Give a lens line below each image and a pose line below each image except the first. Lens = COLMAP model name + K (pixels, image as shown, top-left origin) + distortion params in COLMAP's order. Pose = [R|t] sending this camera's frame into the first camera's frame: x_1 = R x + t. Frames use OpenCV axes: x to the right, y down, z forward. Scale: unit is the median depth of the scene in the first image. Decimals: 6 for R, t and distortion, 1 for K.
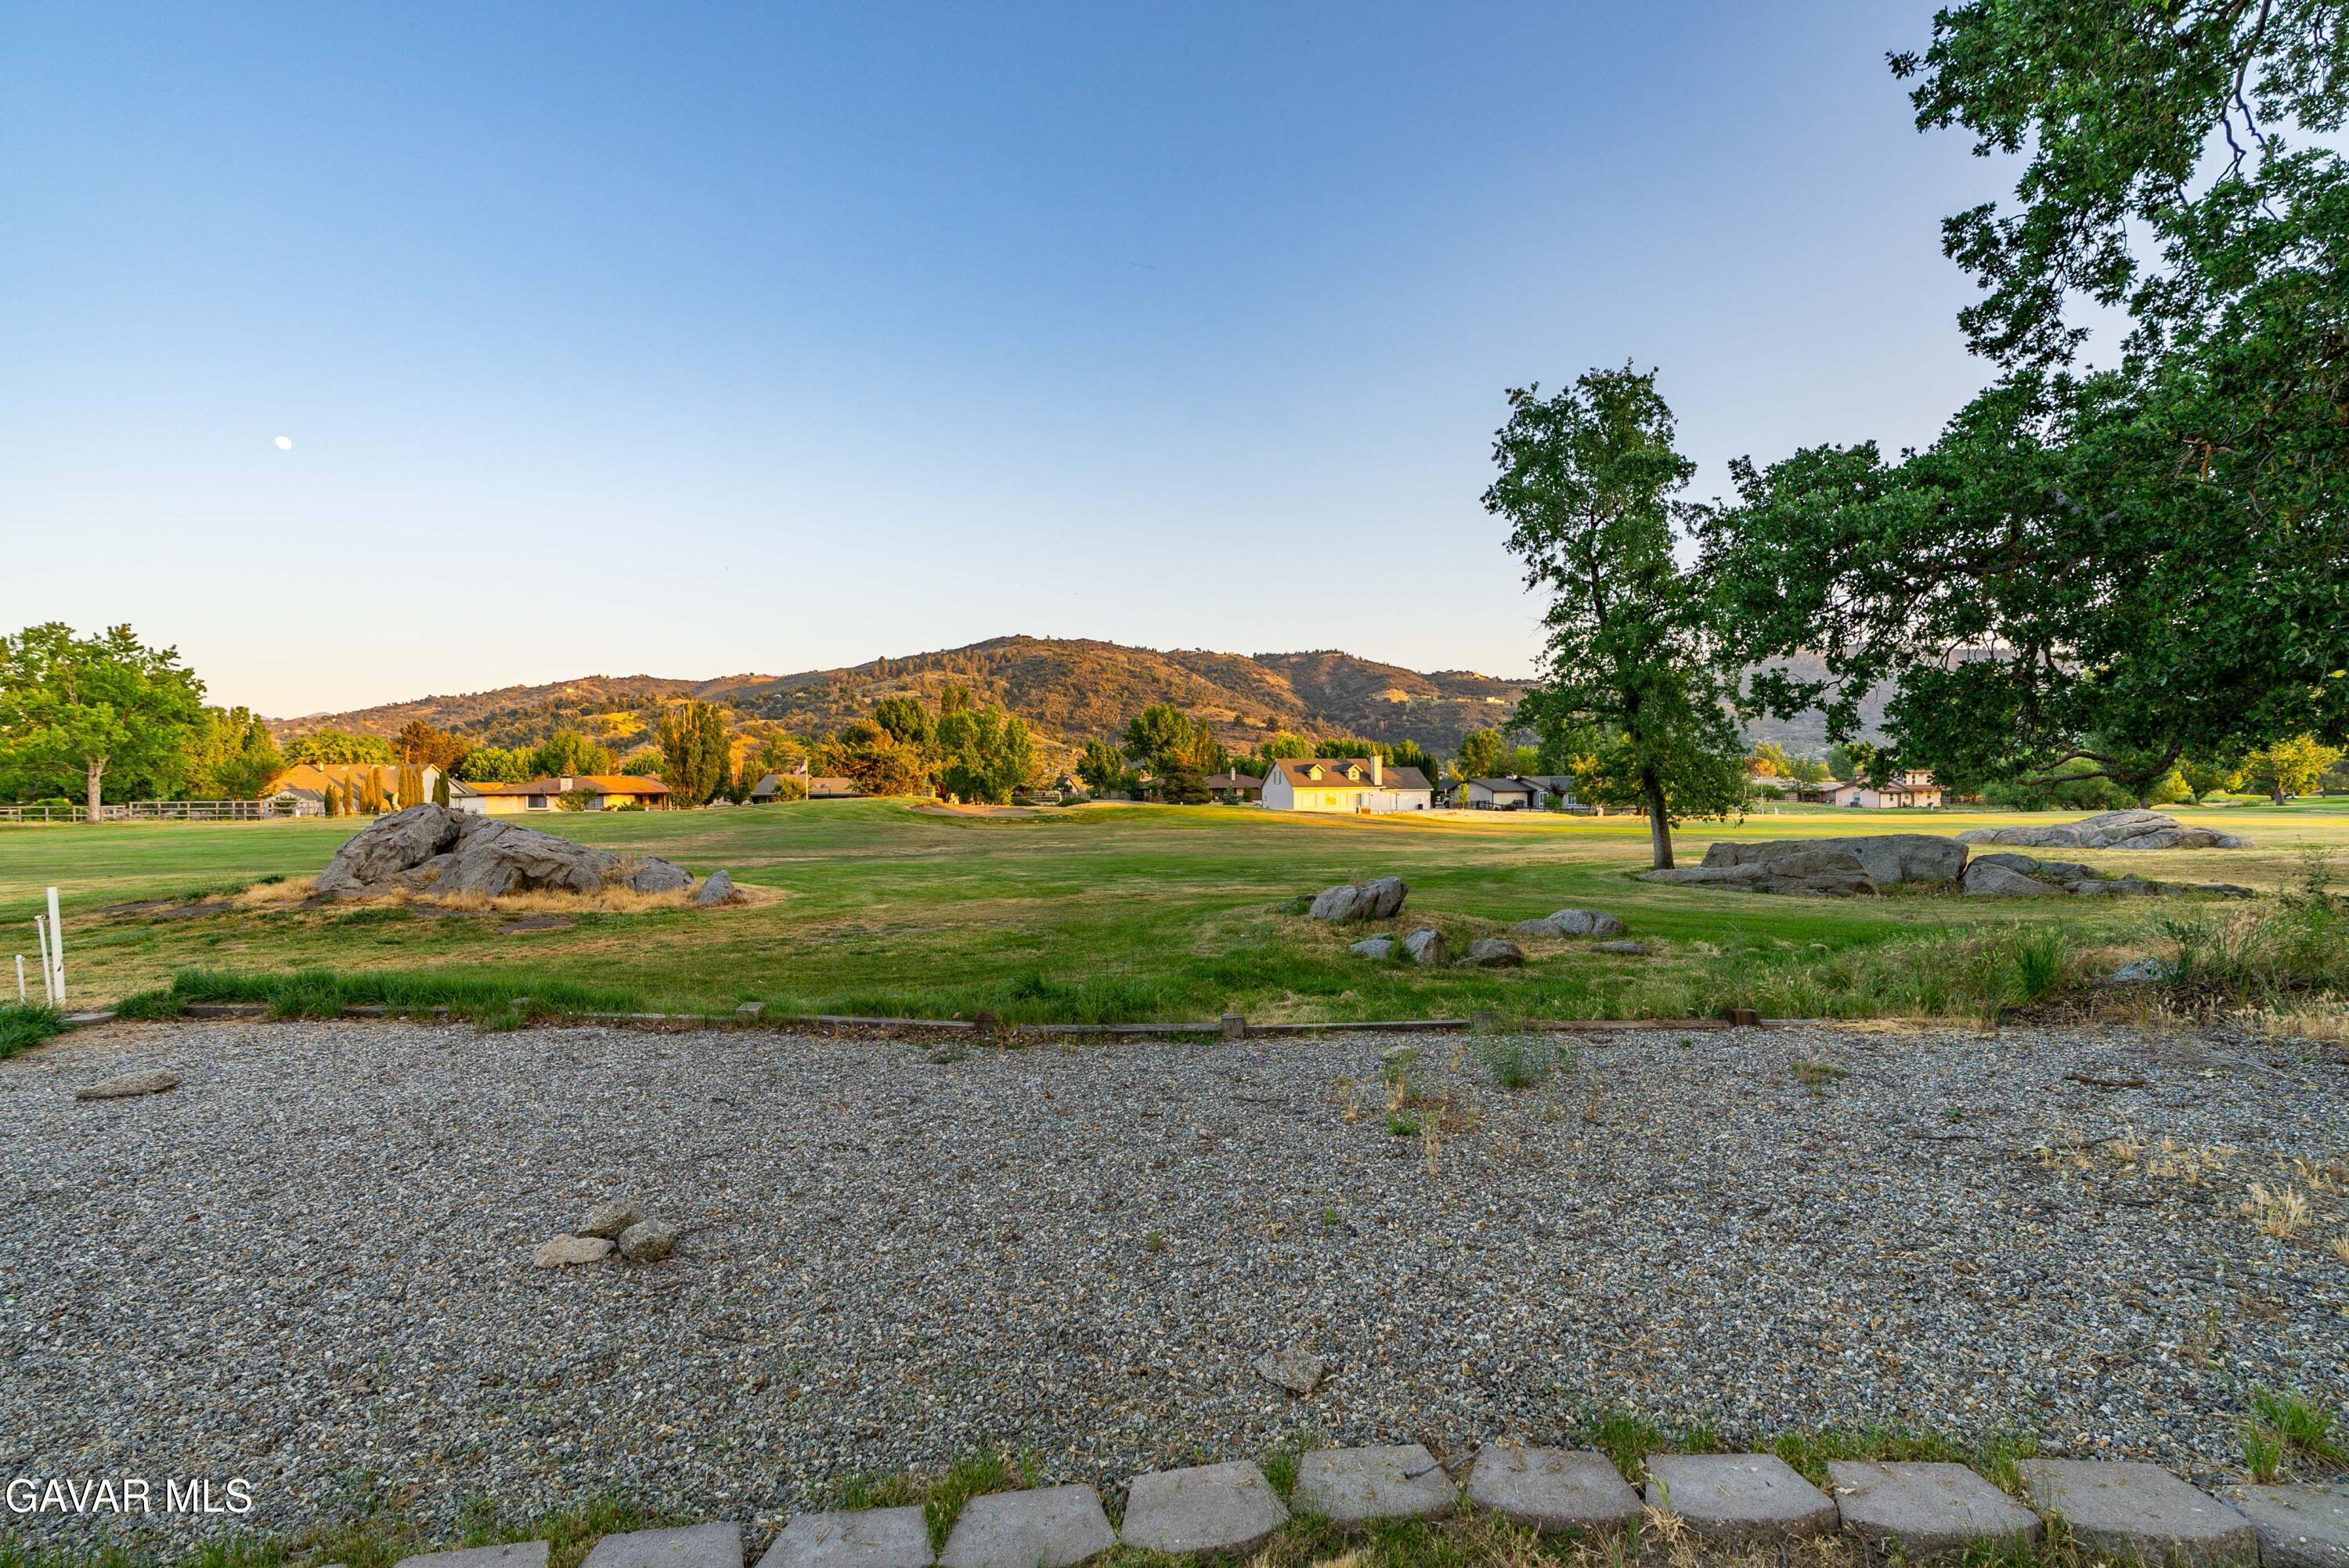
lens RADIAL K [[1064.1, 0, 1174.5], [0, 1064.1, 784.0], [0, 0, 1]] dist [-0.014707, 0.006930]
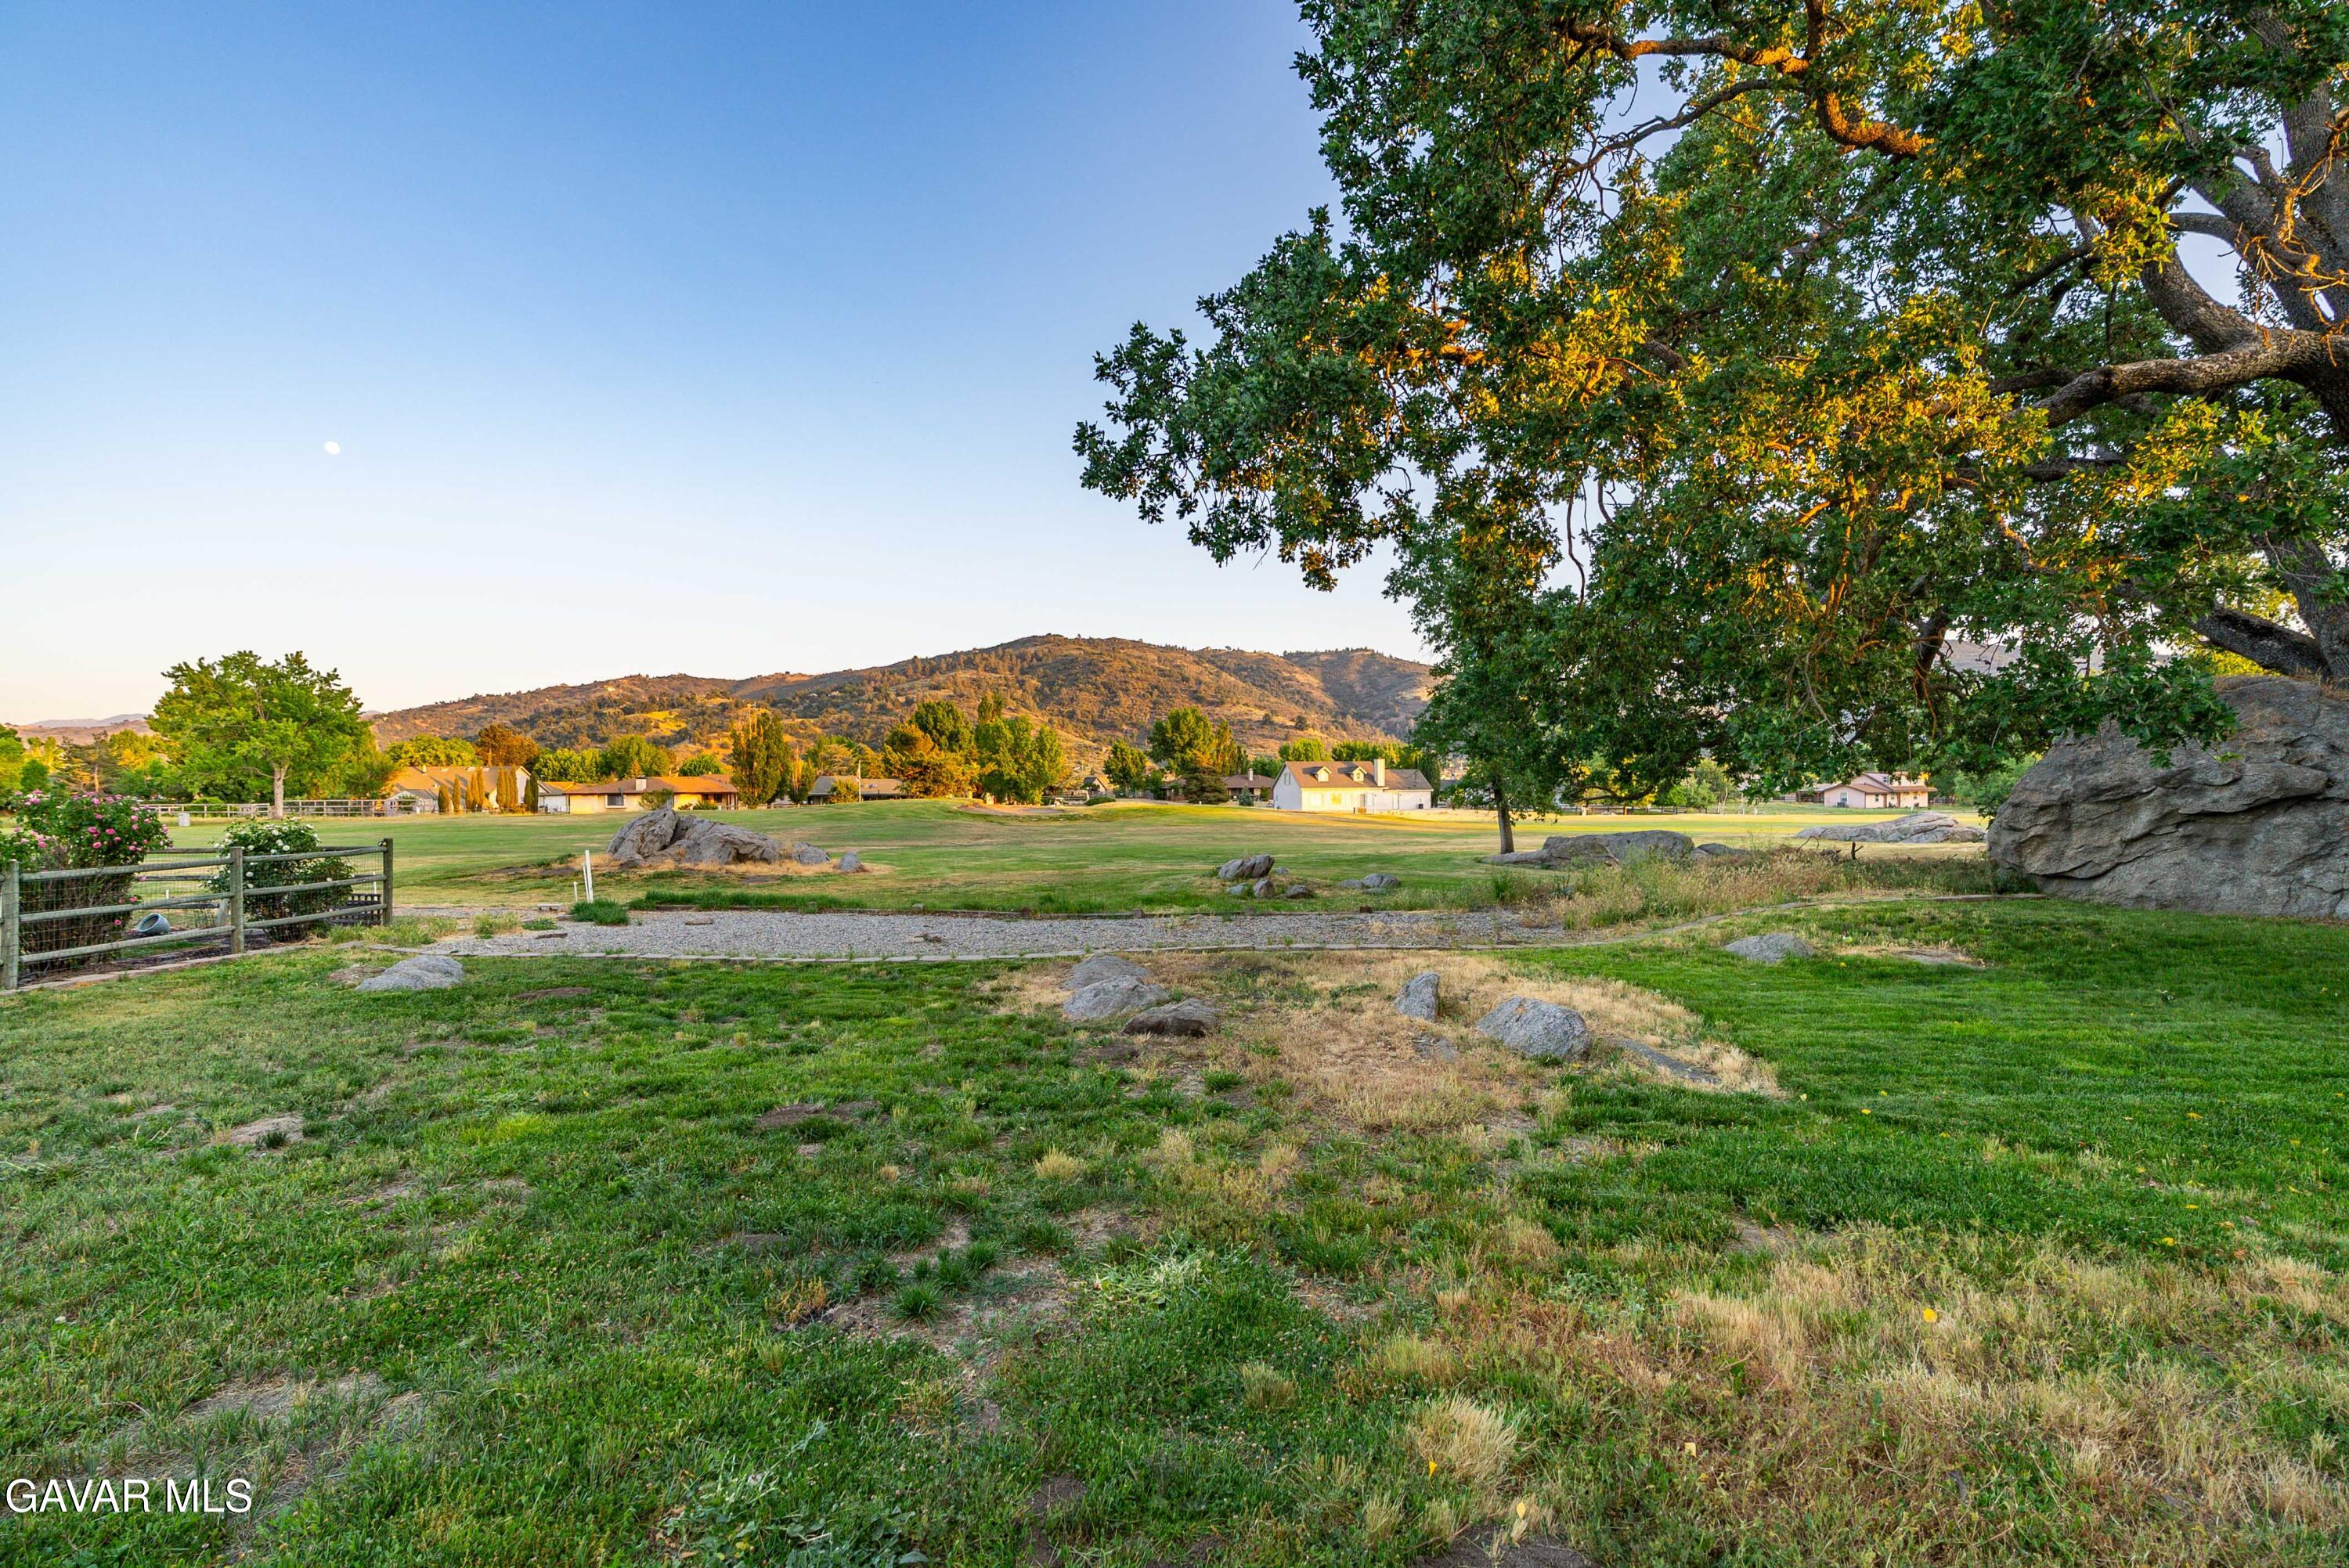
lens RADIAL K [[1060.5, 0, 1174.5], [0, 1060.5, 784.0], [0, 0, 1]] dist [-0.011200, 0.000197]
pose [[0.999599, 0.001340, -0.028291, 0.014211], [-0.001283, 0.999997, 0.002059, -0.003321], [0.028294, -0.002022, 0.999598, -0.087616]]
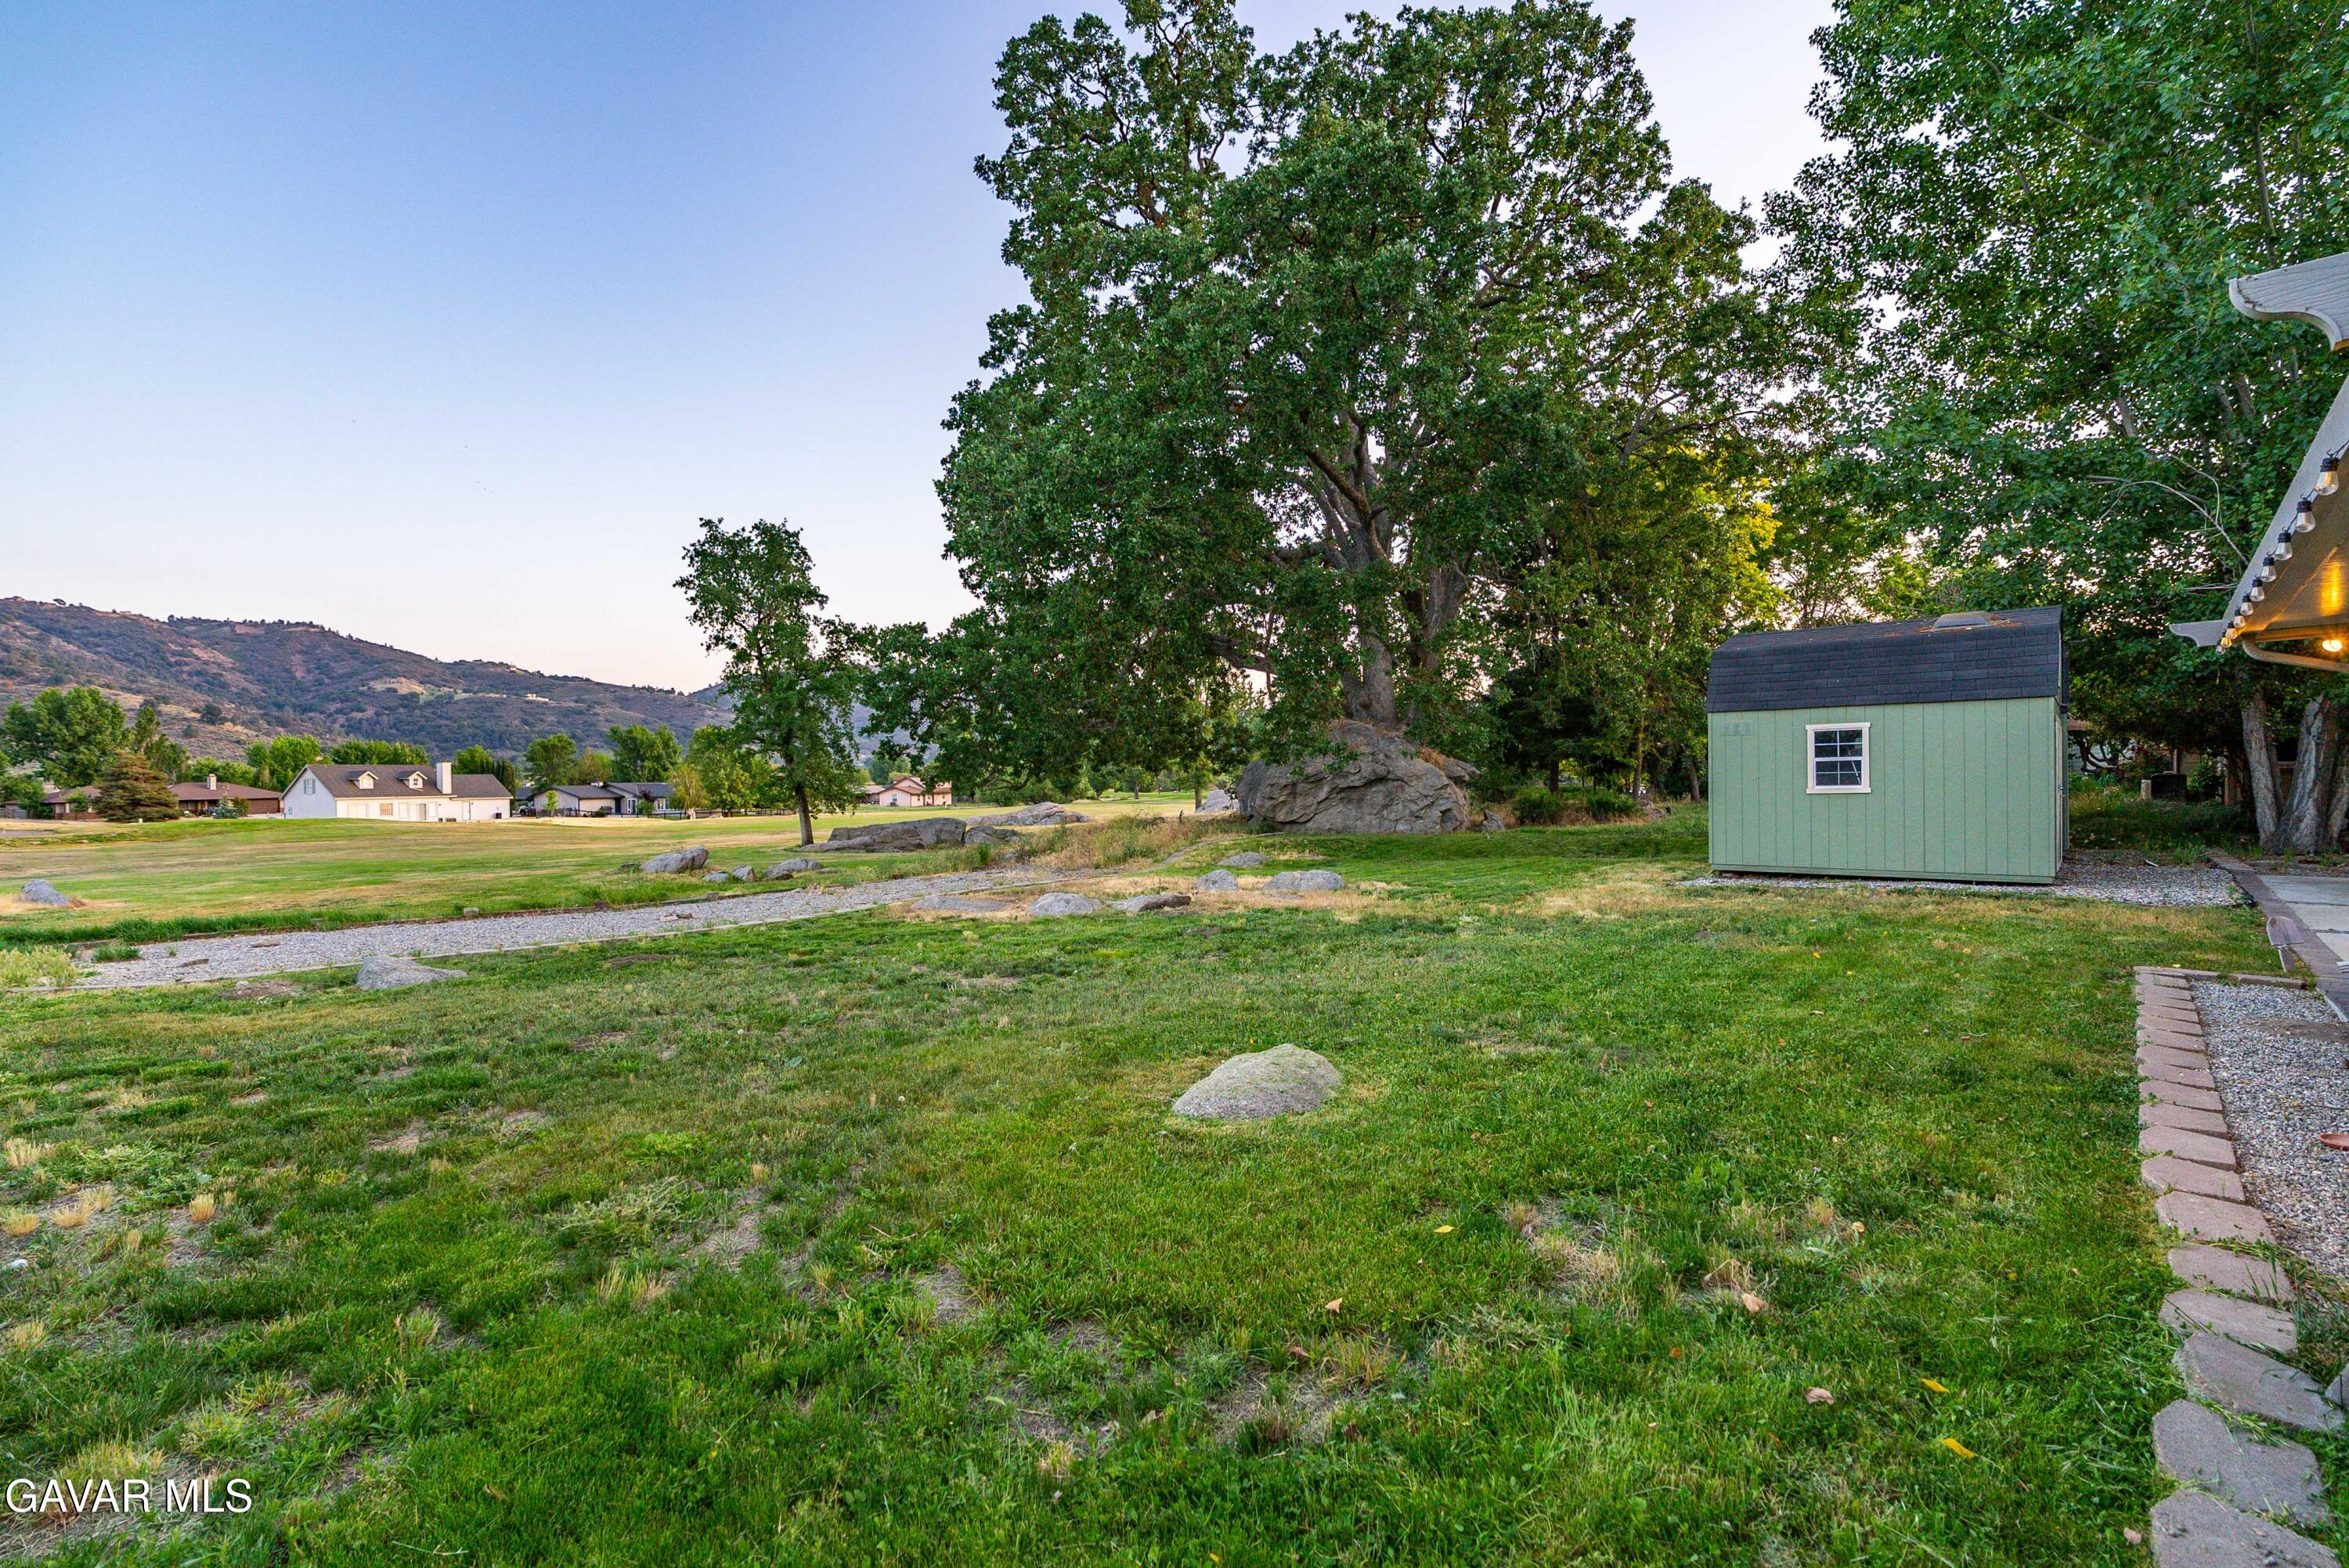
lens RADIAL K [[1064.1, 0, 1174.5], [0, 1064.1, 784.0], [0, 0, 1]] dist [-0.014707, 0.006930]
pose [[0.671258, -0.006323, 0.741197, -0.074575], [0.009704, 0.999953, -0.000258, -0.001156], [-0.741160, 0.007366, 0.671288, -0.101039]]
